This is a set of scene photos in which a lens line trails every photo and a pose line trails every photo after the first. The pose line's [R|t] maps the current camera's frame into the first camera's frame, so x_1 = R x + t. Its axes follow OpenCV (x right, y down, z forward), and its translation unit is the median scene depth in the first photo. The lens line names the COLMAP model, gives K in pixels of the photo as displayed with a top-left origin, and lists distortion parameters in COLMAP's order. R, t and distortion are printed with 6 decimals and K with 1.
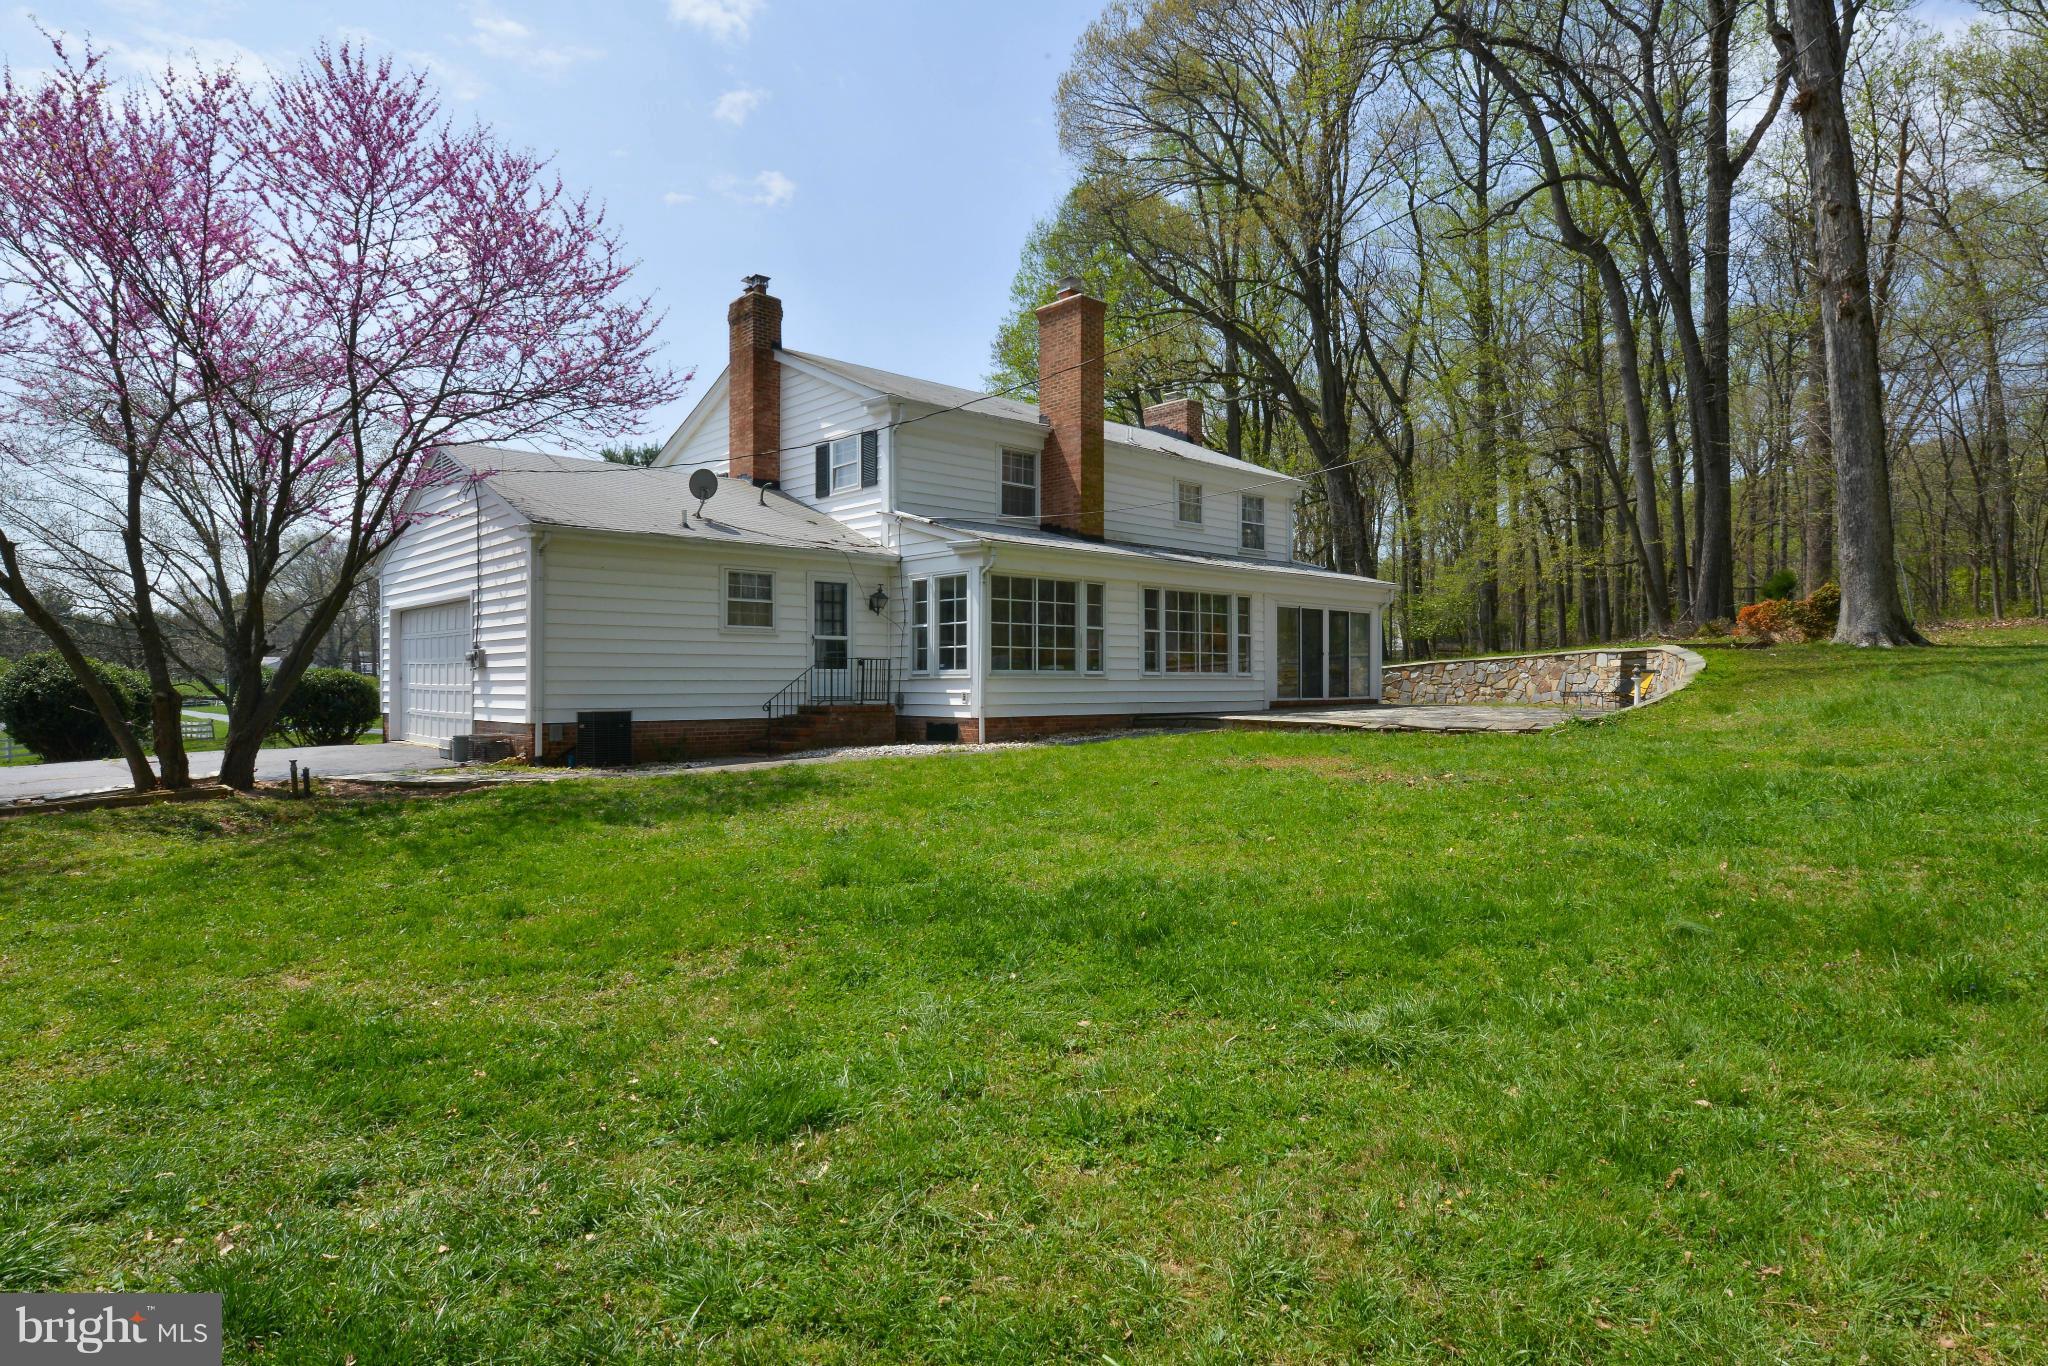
lens RADIAL K [[1121.7, 0, 1024.0], [0, 1121.7, 683.0], [0, 0, 1]] dist [-0.039086, 0.000291]
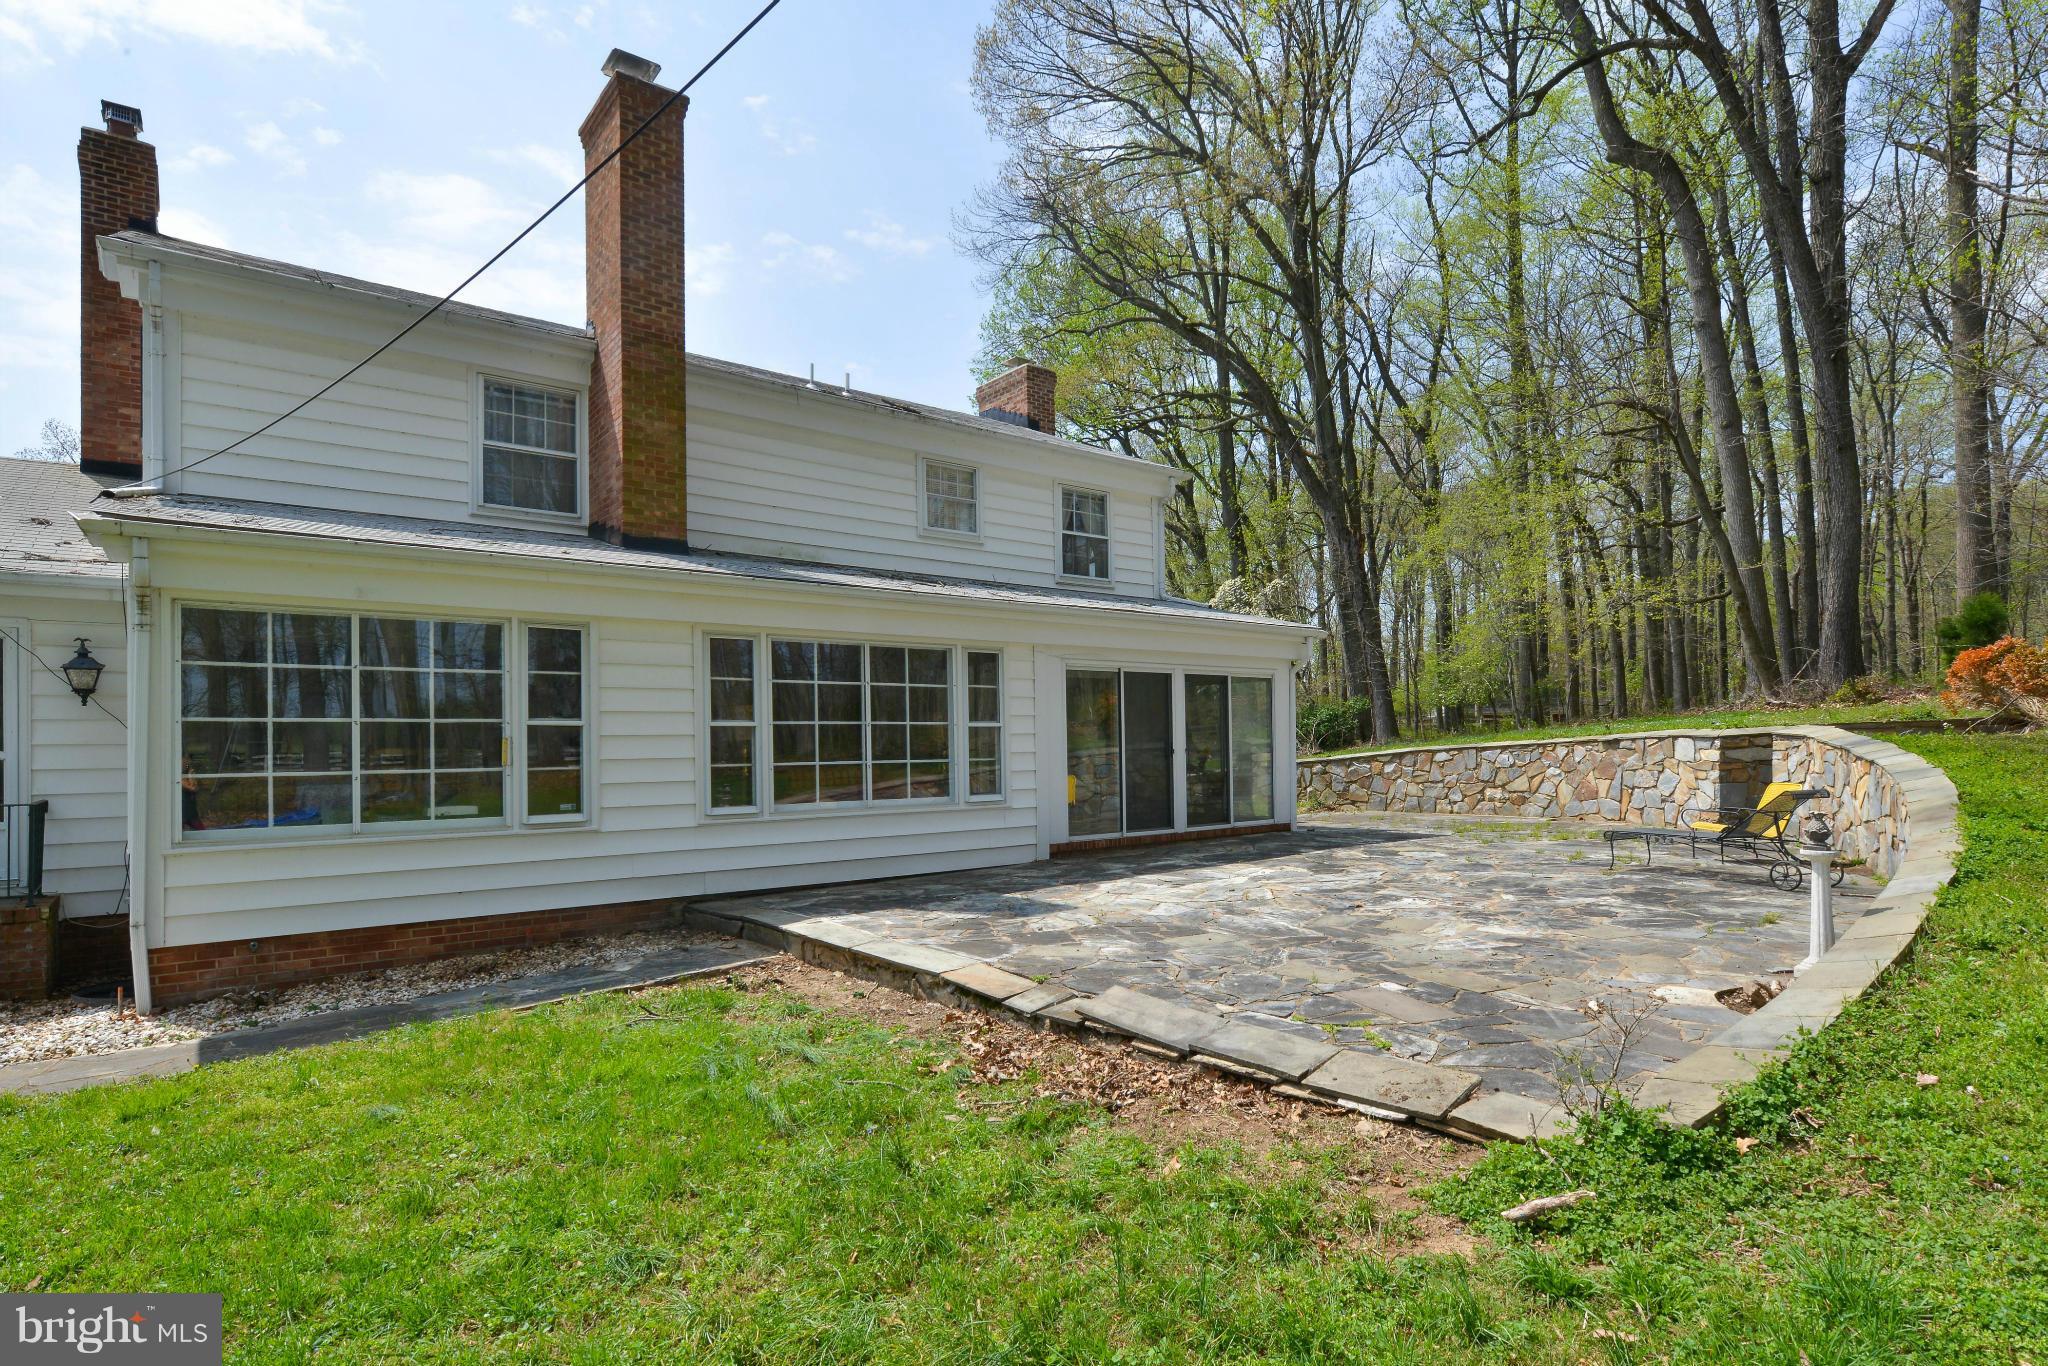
lens RADIAL K [[1068.7, 0, 1023.8], [0, 1068.7, 737.0], [0, 0, 1]] dist [-0.021582, -0.000876]
pose [[0.997672, -0.016250, -0.066228, 0.203571], [0.015398, 0.999792, -0.013354, -0.024367], [0.066431, 0.012303, 0.997715, 0.406171]]
